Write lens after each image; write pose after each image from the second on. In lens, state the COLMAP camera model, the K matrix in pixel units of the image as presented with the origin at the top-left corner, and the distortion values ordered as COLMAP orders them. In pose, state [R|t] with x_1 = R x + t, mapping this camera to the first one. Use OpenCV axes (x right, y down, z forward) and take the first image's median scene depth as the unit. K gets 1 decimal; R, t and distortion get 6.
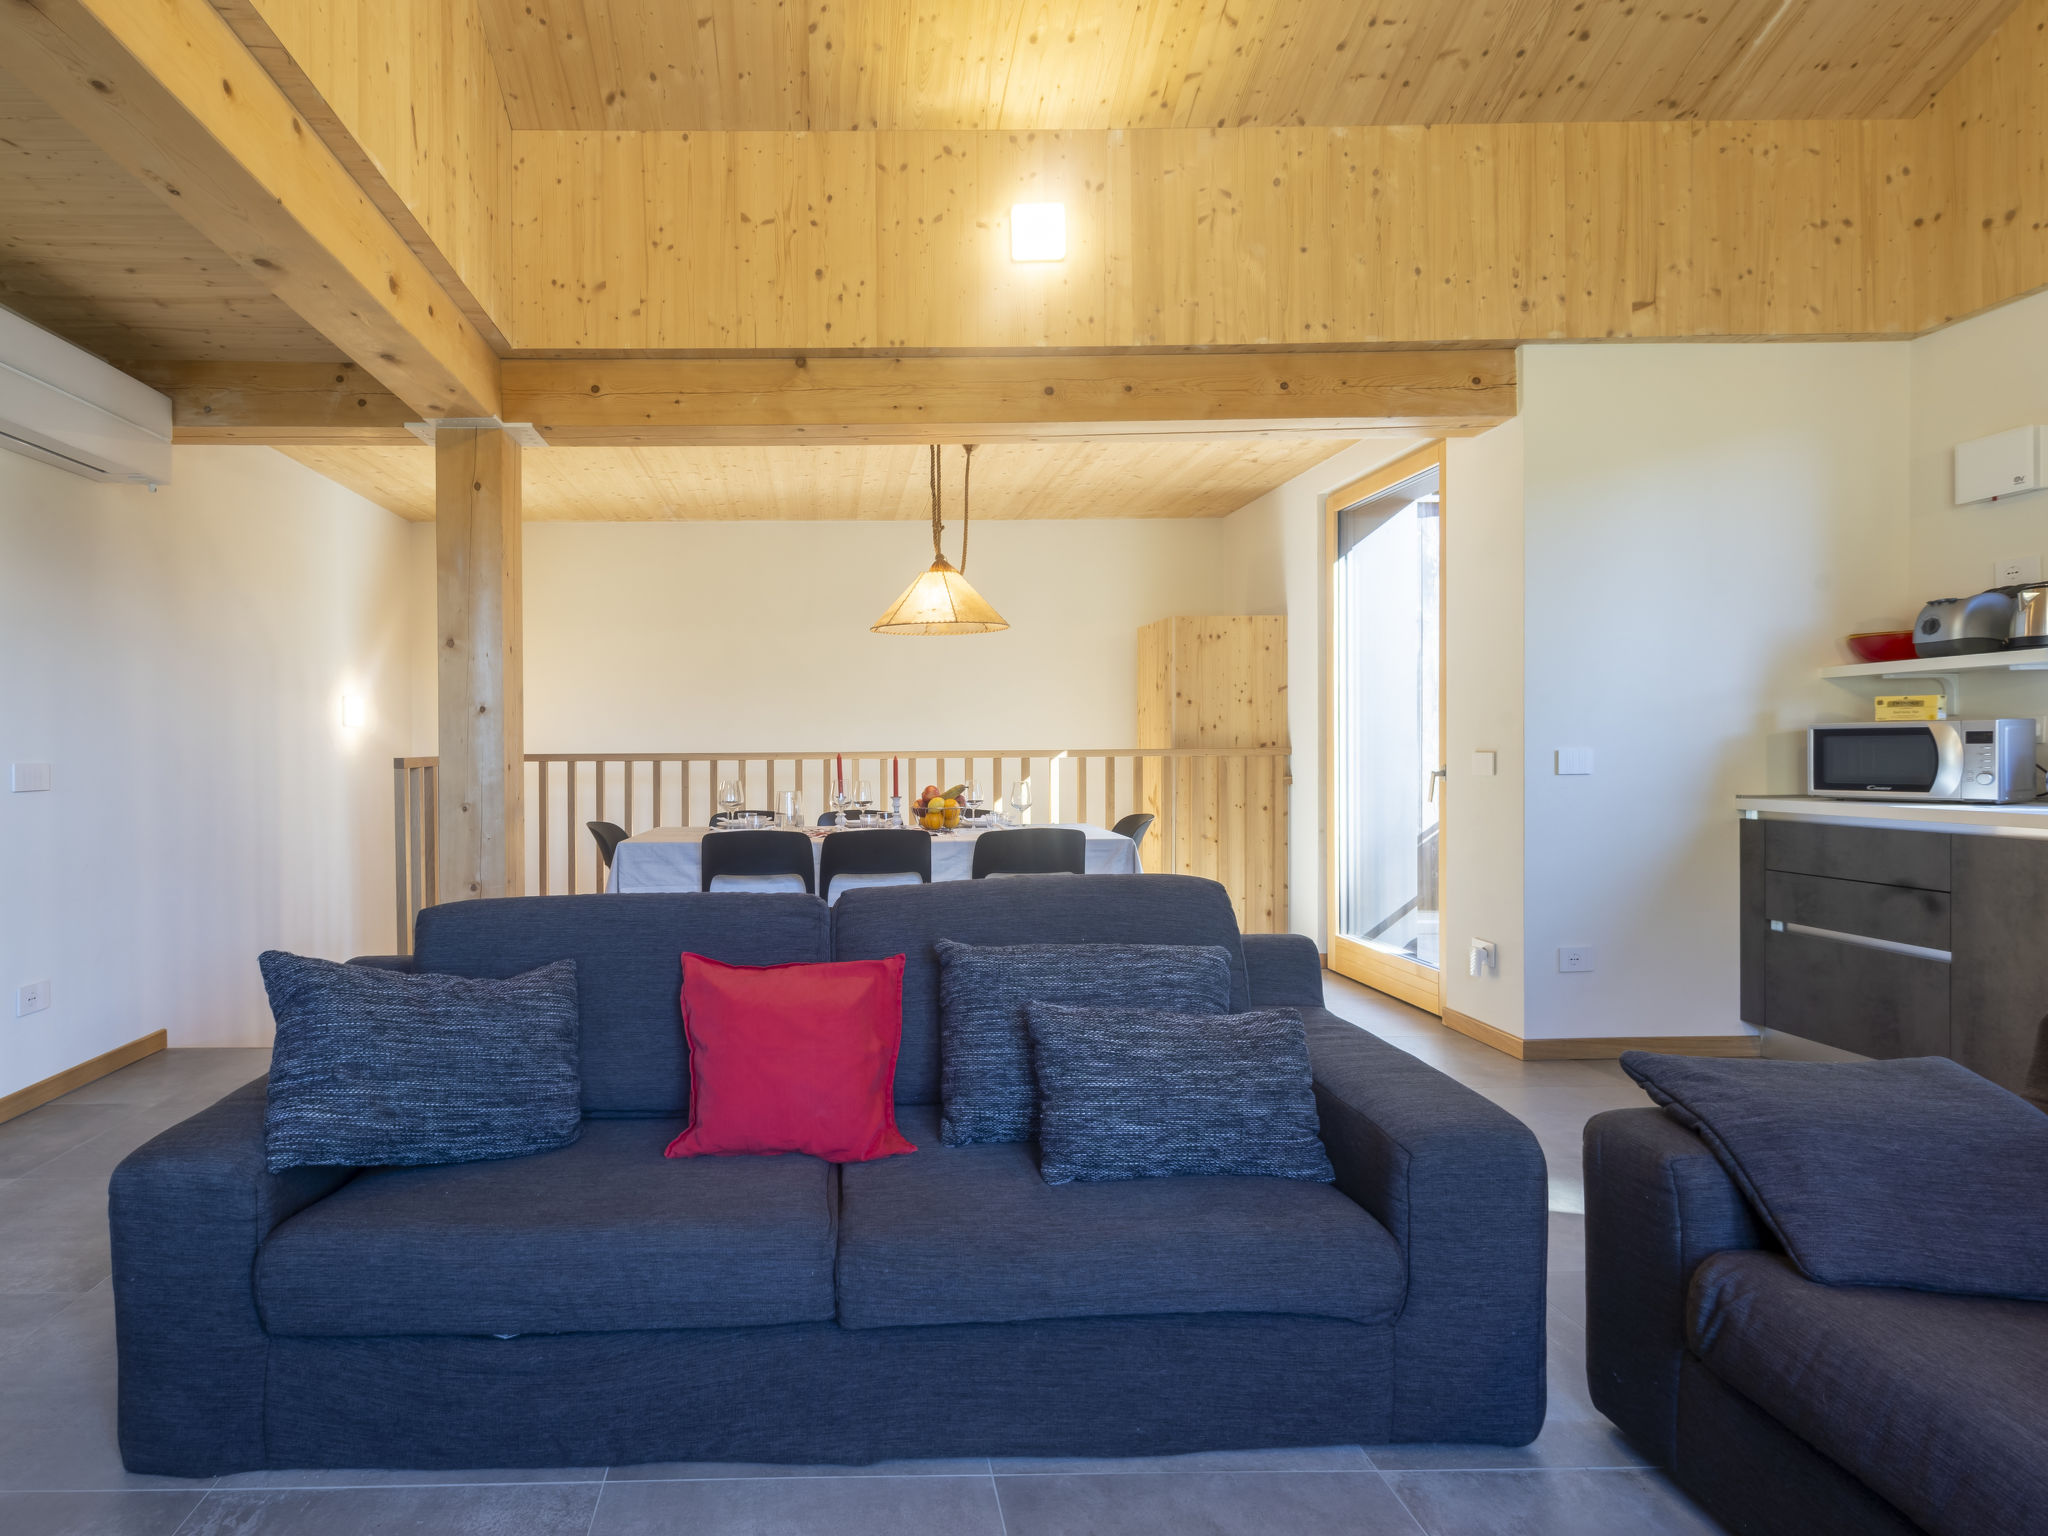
lens RADIAL K [[1049.2, 0, 811.0], [0, 1049.2, 764.1], [0, 0, 1]] dist [0.003875, -0.001094]
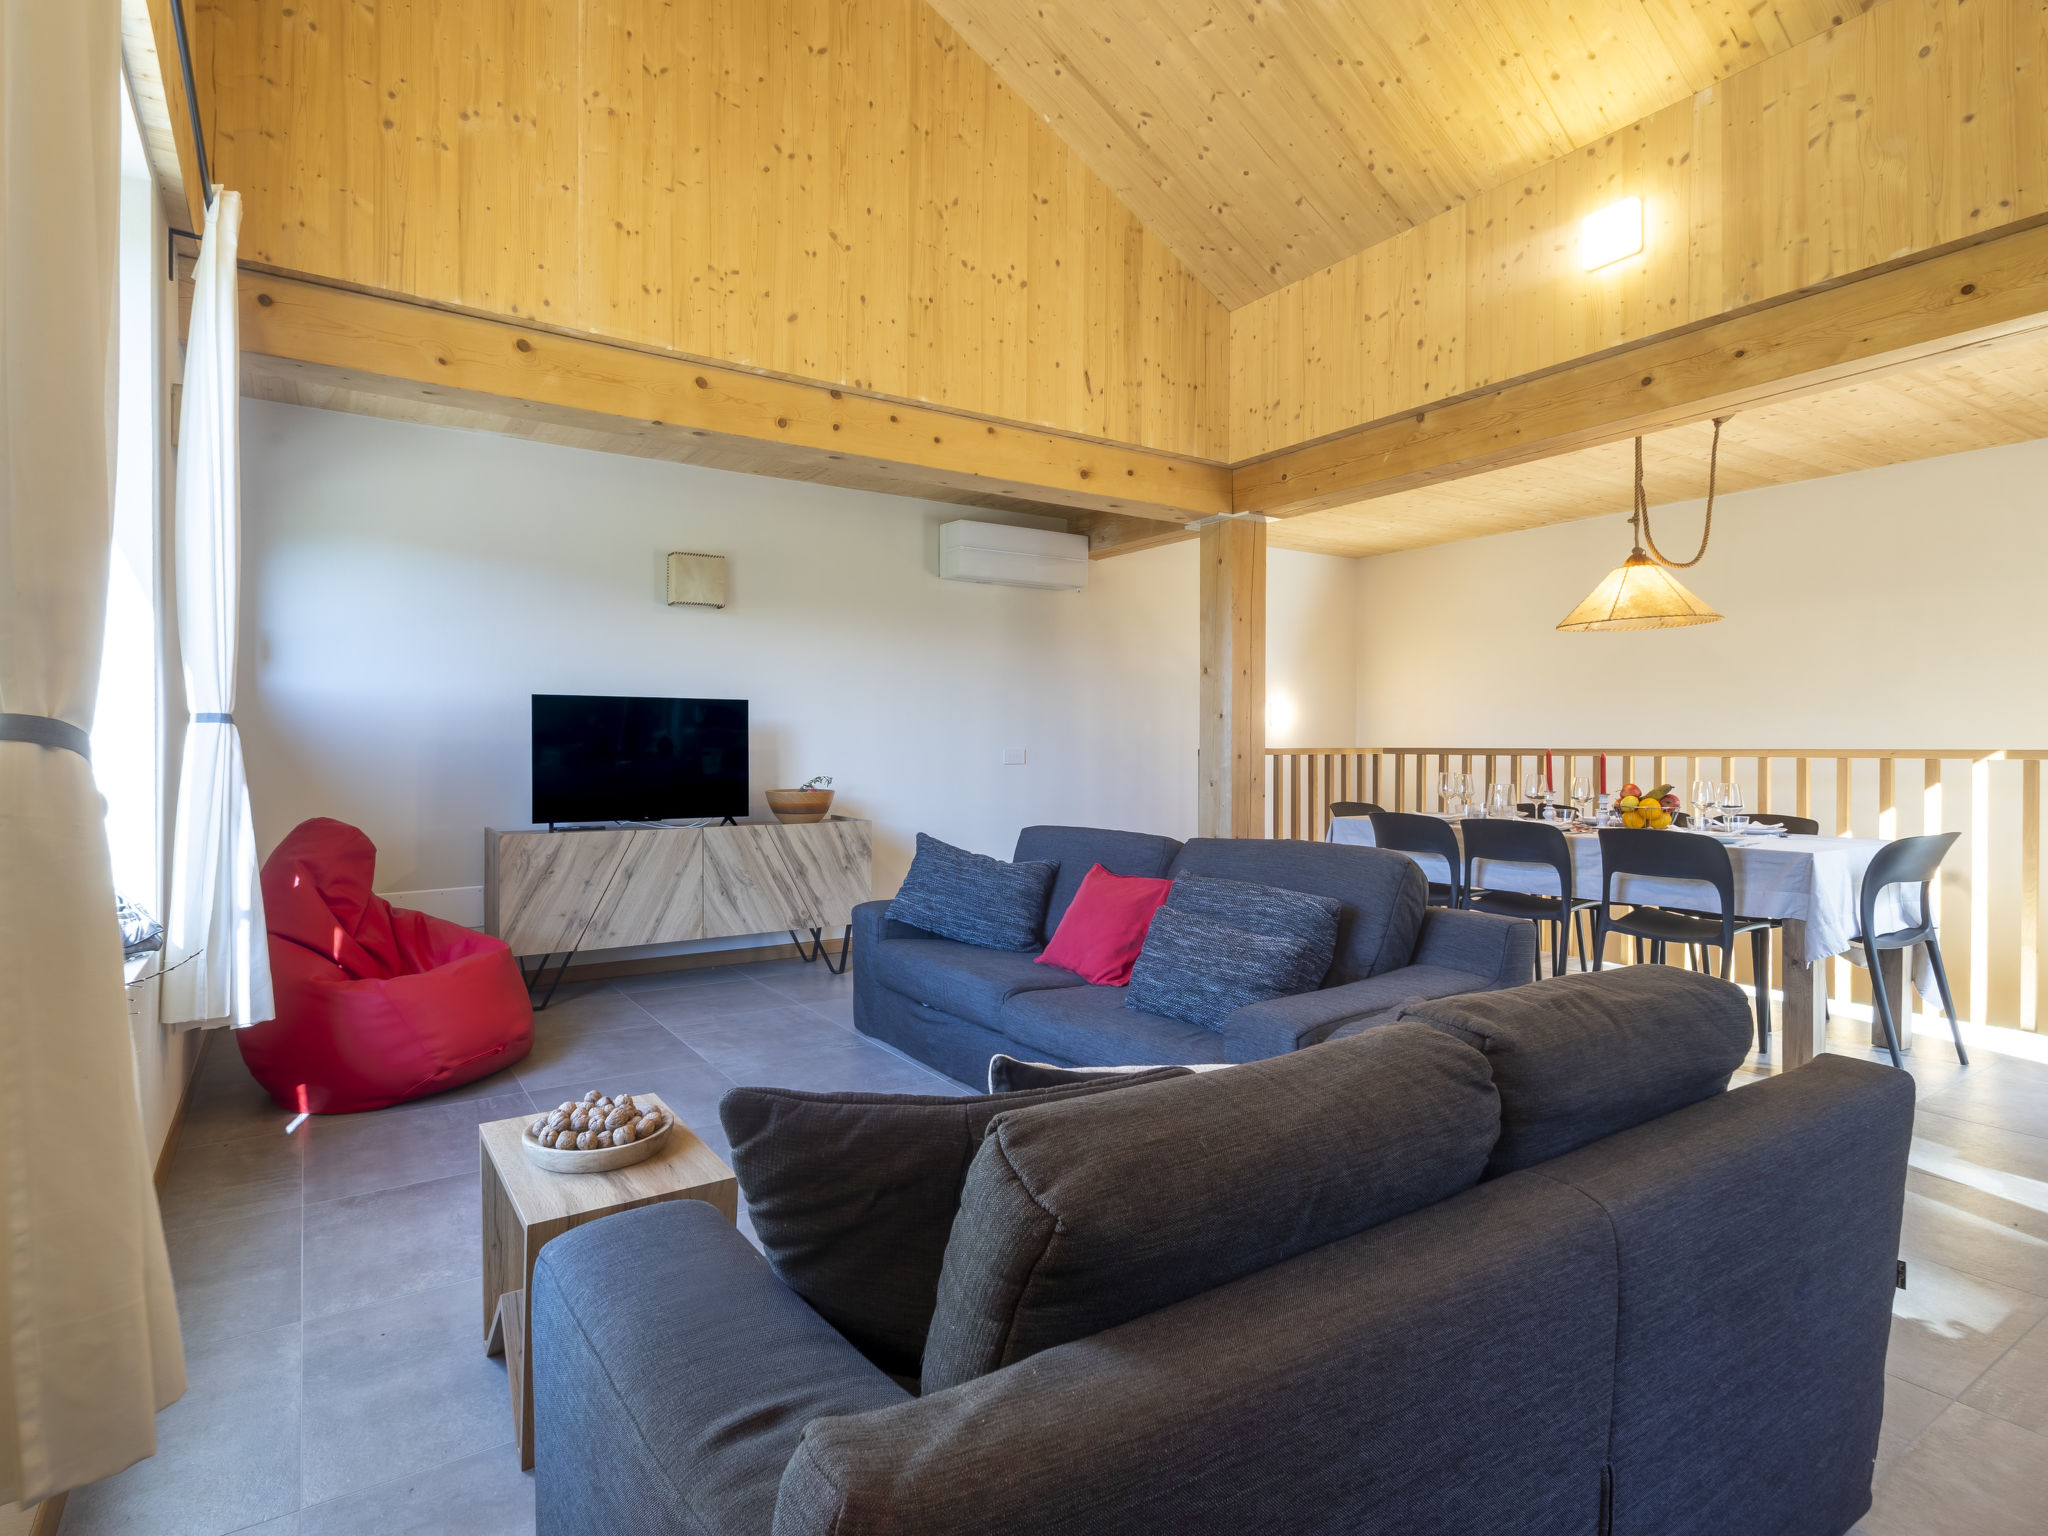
lens RADIAL K [[1047.6, 0, 976.3], [0, 1047.6, 758.2], [0, 0, 1]] dist [-0.000641, -0.001755]
pose [[0.525467, 0.019000, -0.850602, 0.753631], [-0.016968, 0.999786, 0.011849, -0.005733], [0.850645, 0.008207, 0.525677, -0.041026]]
